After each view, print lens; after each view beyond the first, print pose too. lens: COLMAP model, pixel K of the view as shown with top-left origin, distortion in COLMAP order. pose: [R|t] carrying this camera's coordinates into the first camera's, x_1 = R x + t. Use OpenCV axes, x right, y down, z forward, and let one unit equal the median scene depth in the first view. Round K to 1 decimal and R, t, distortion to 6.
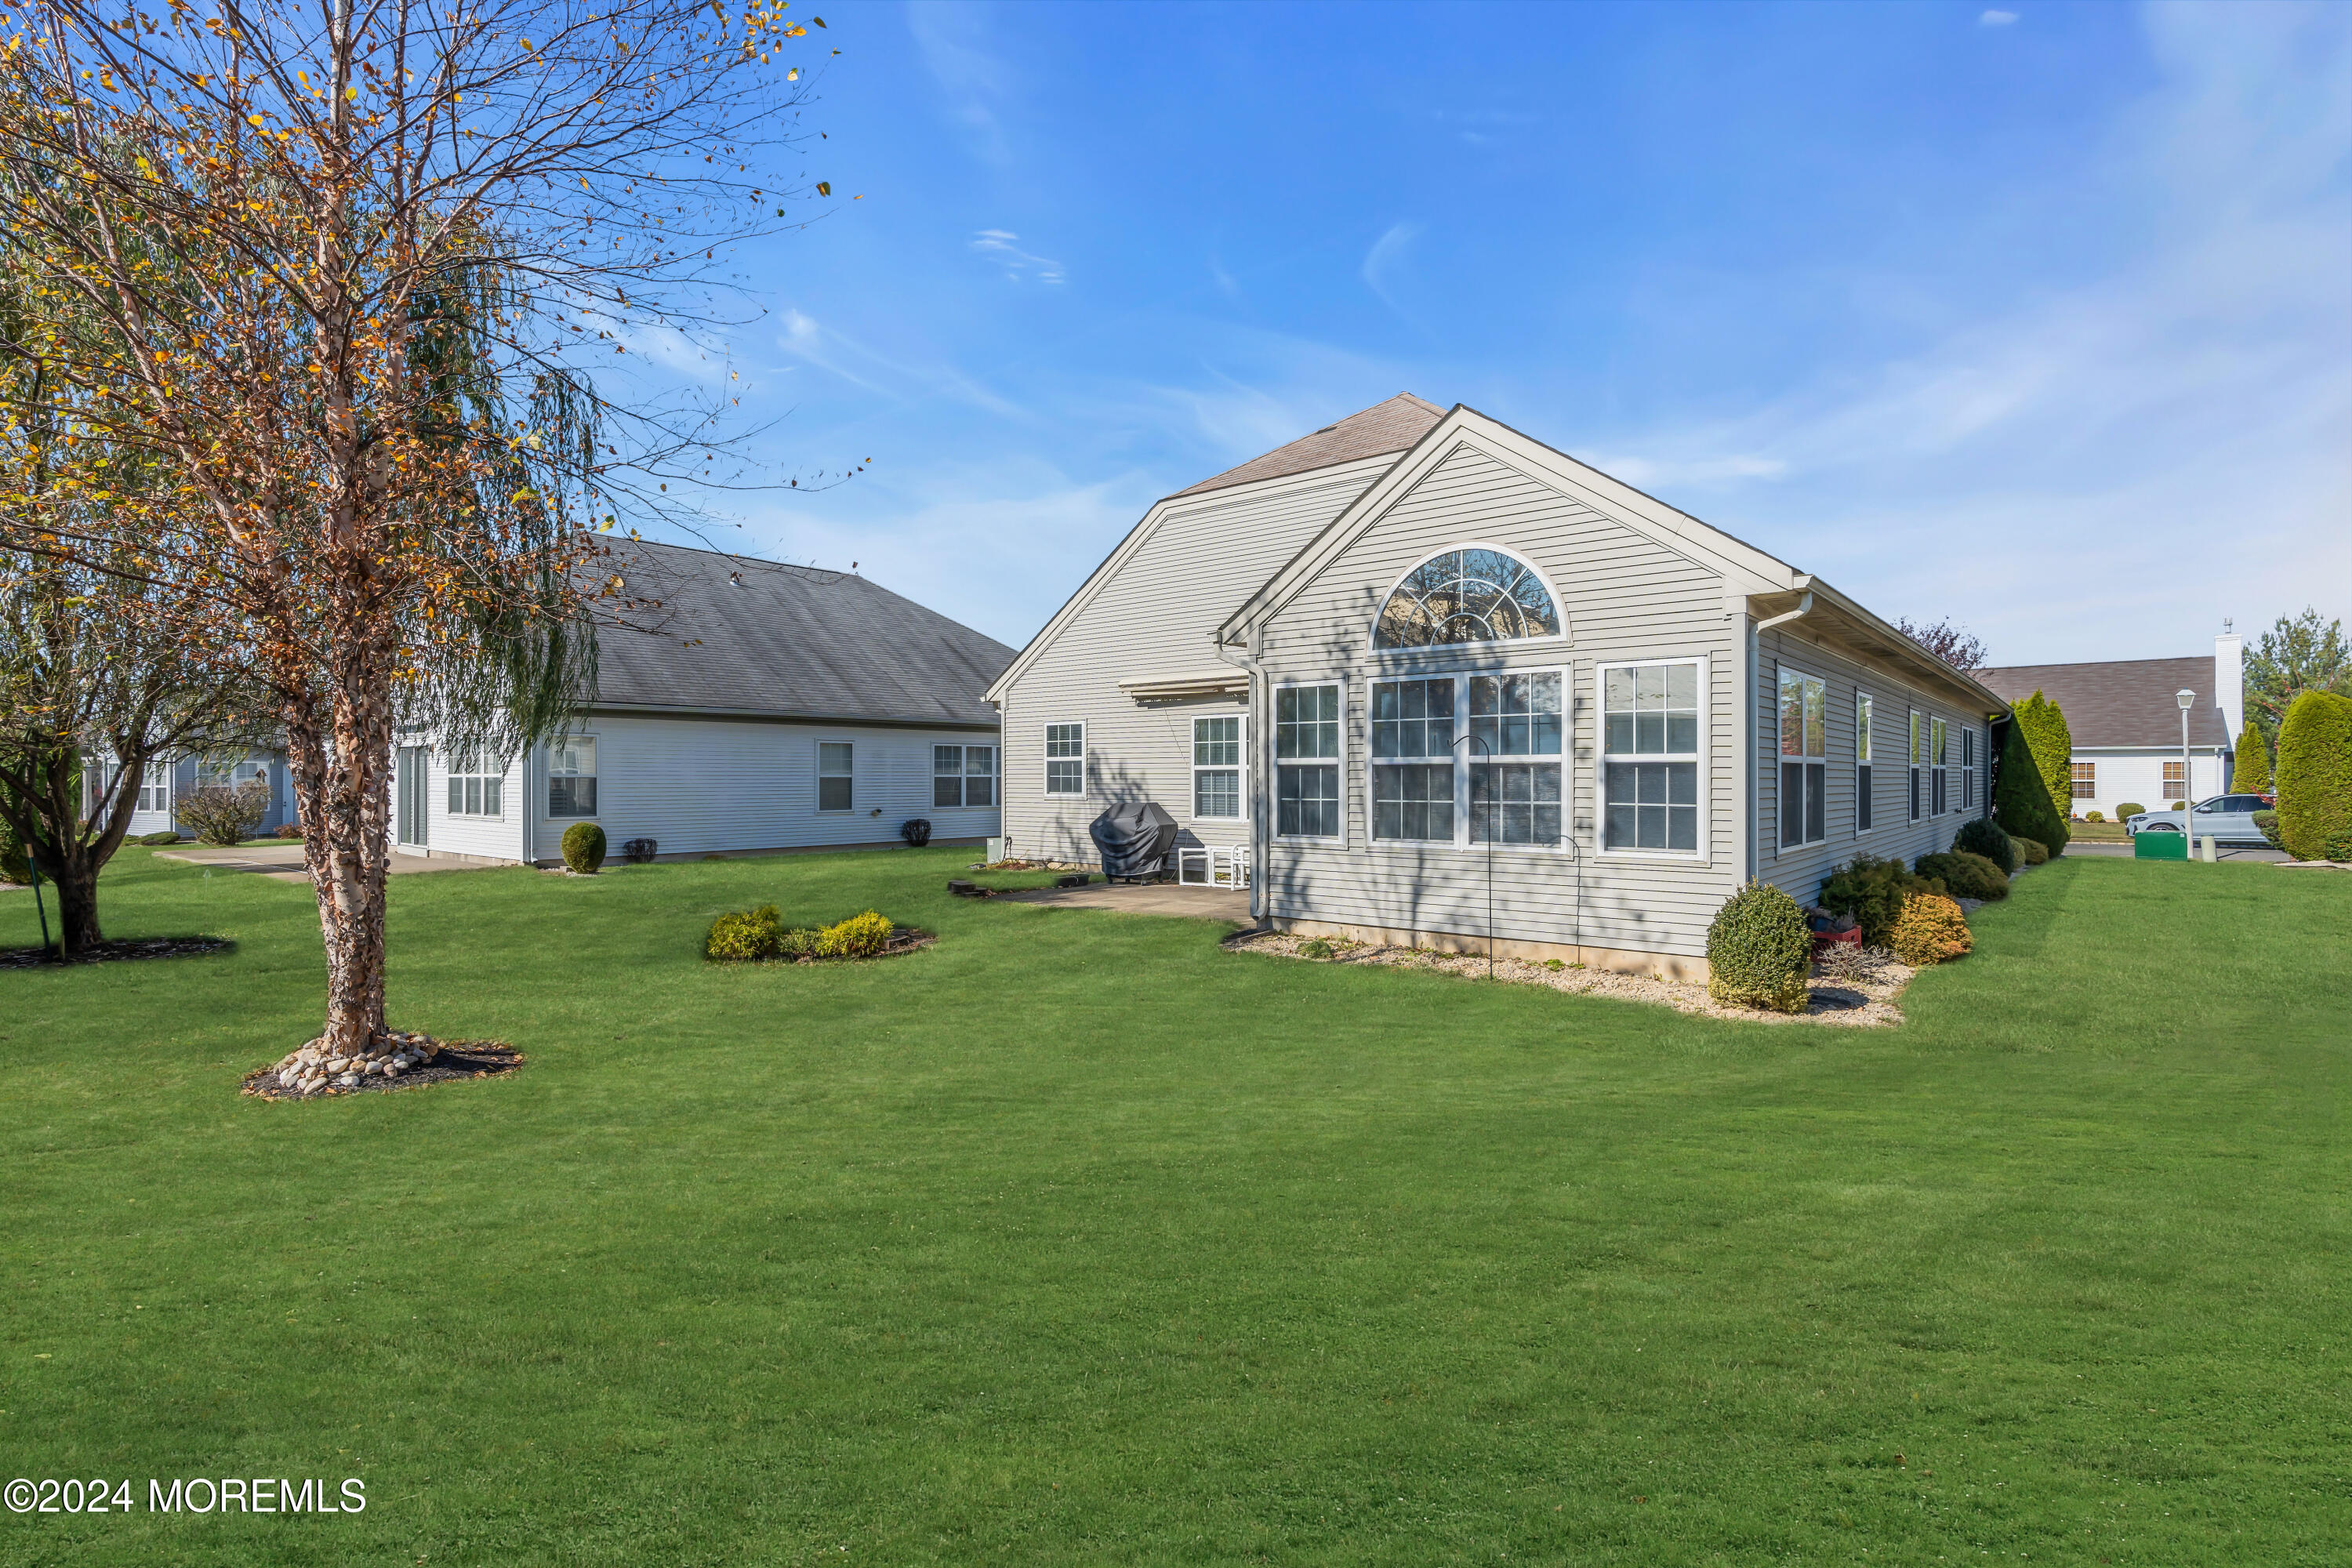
lens RADIAL K [[1091.4, 0, 1176.0], [0, 1091.4, 784.0], [0, 0, 1]] dist [-0.004264, 0.000132]
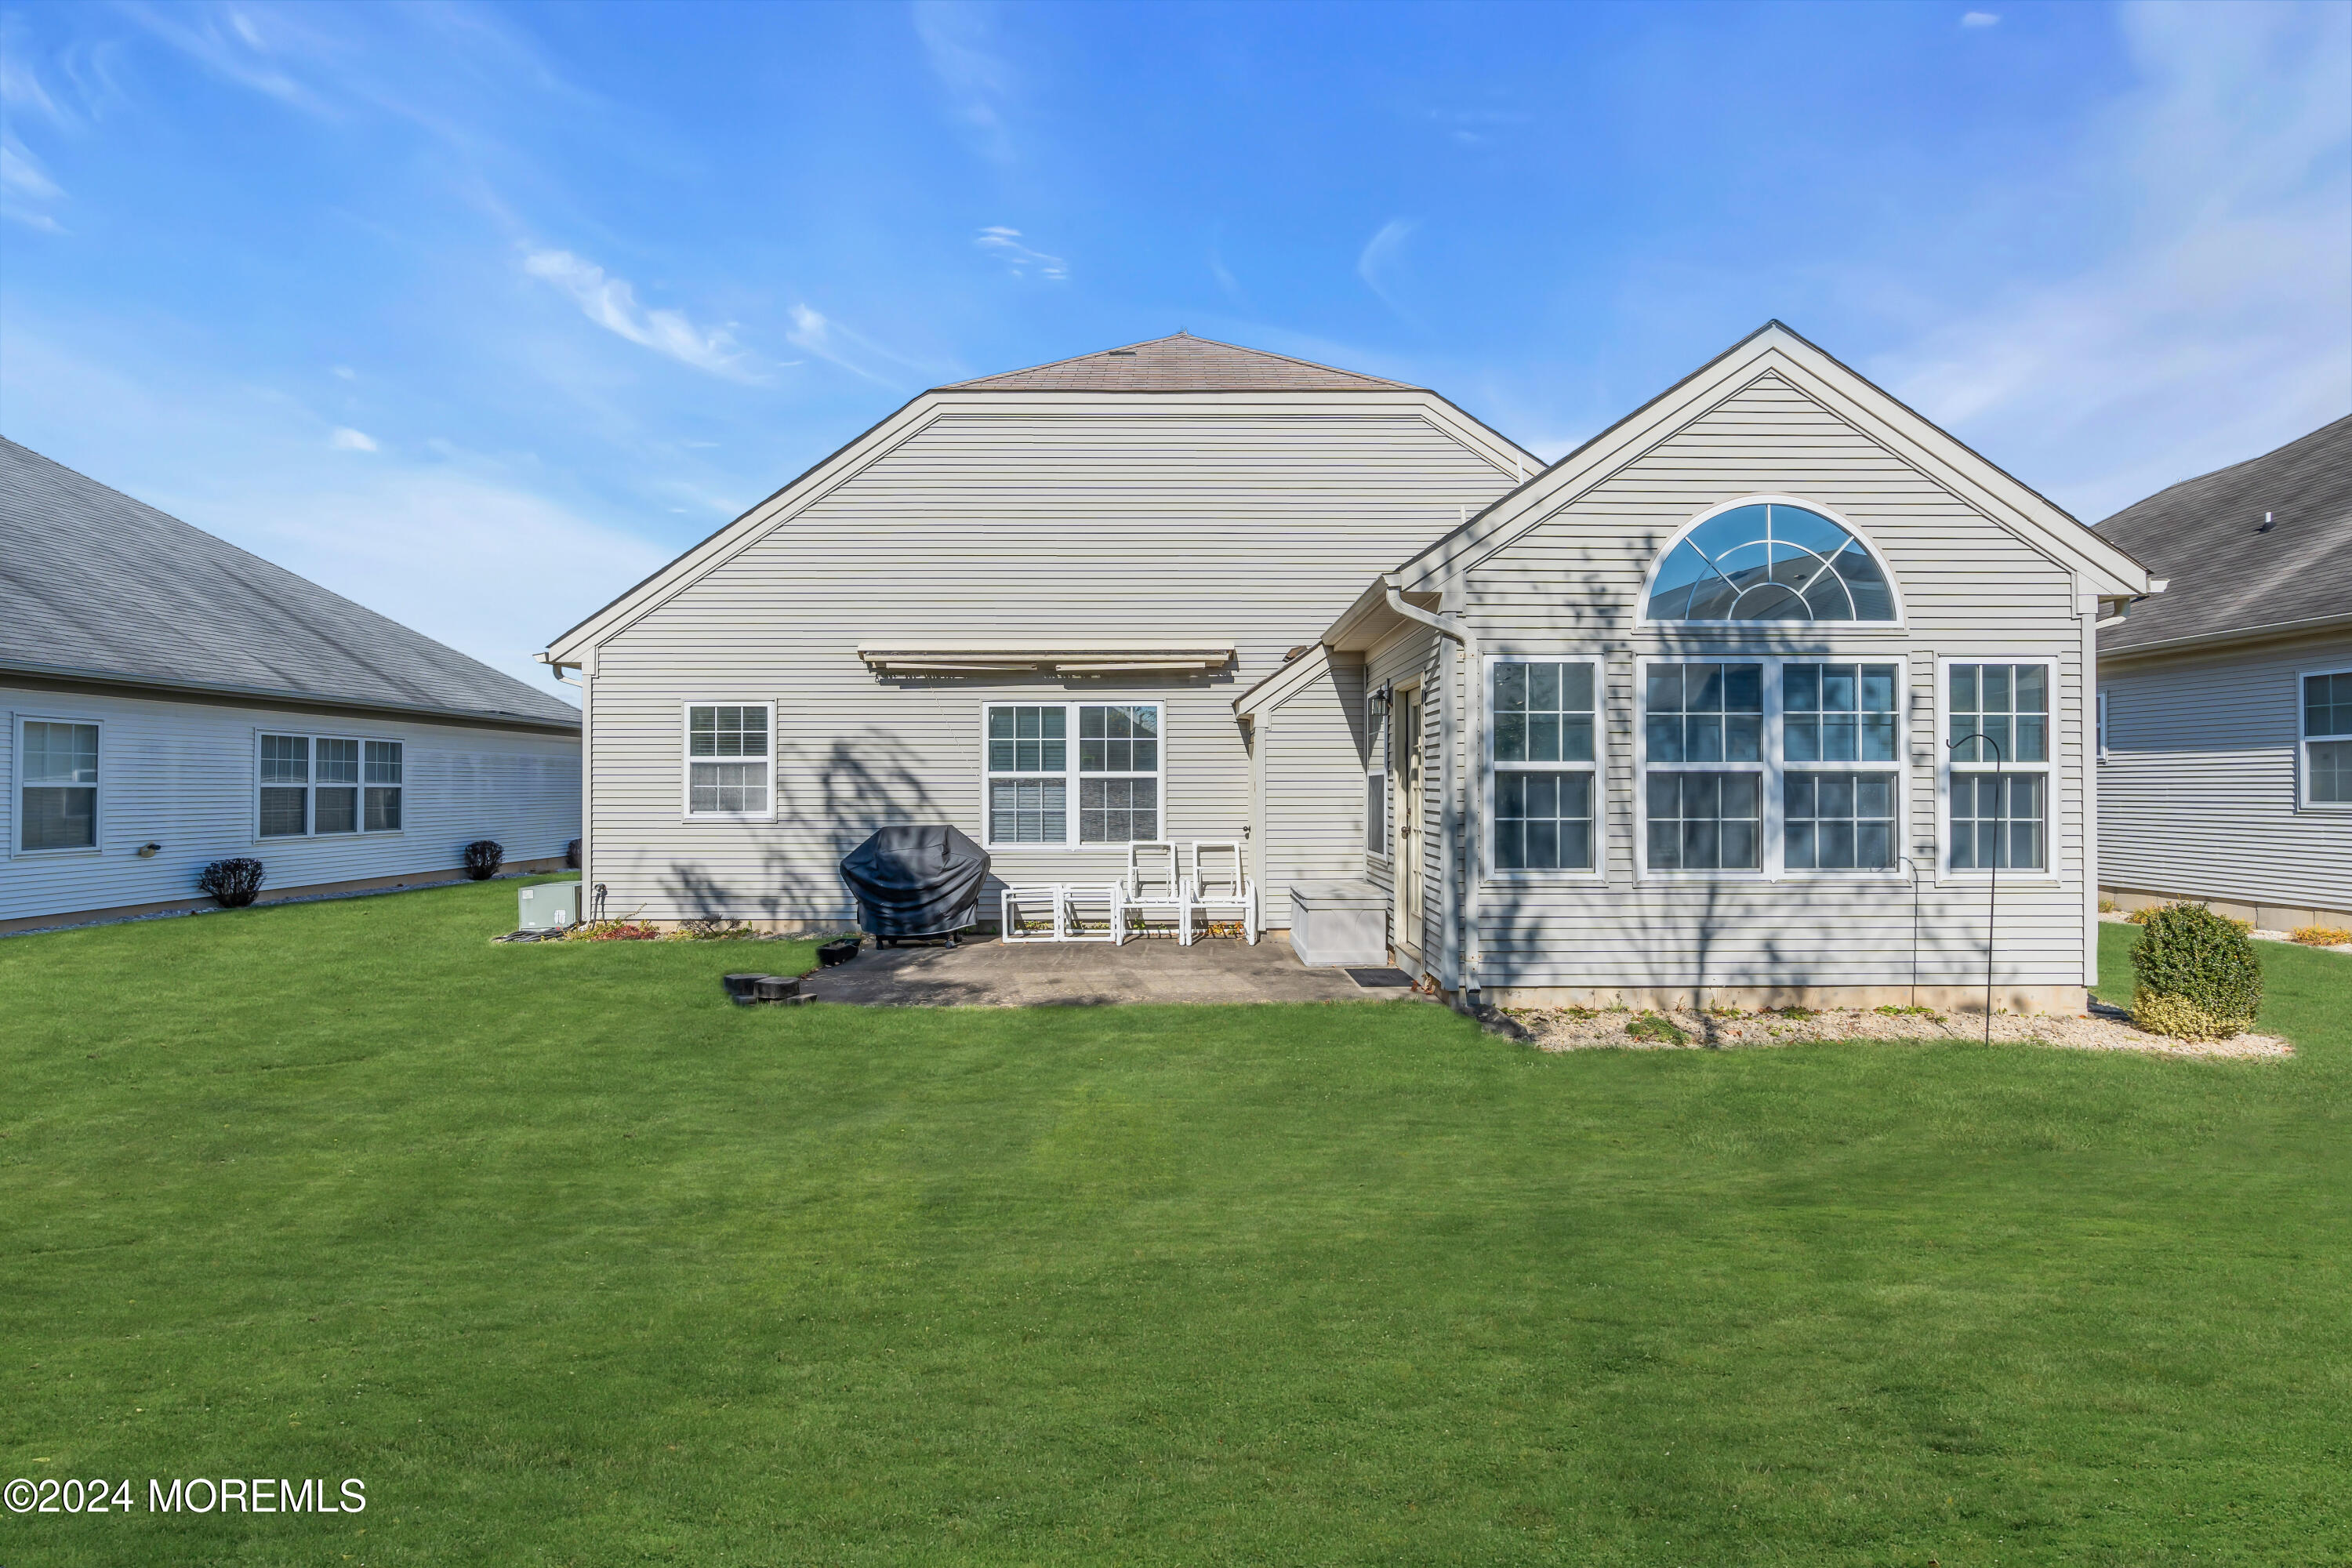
lens RADIAL K [[1042.8, 0, 1185.7], [0, 1042.8, 778.4], [0, 0, 1]] dist [-0.007531, 0.000531]
pose [[0.771427, 0.007995, 0.636267, -0.514709], [0.002676, 0.999871, -0.015808, -0.002309], [-0.636312, 0.013897, 0.771307, 0.641648]]
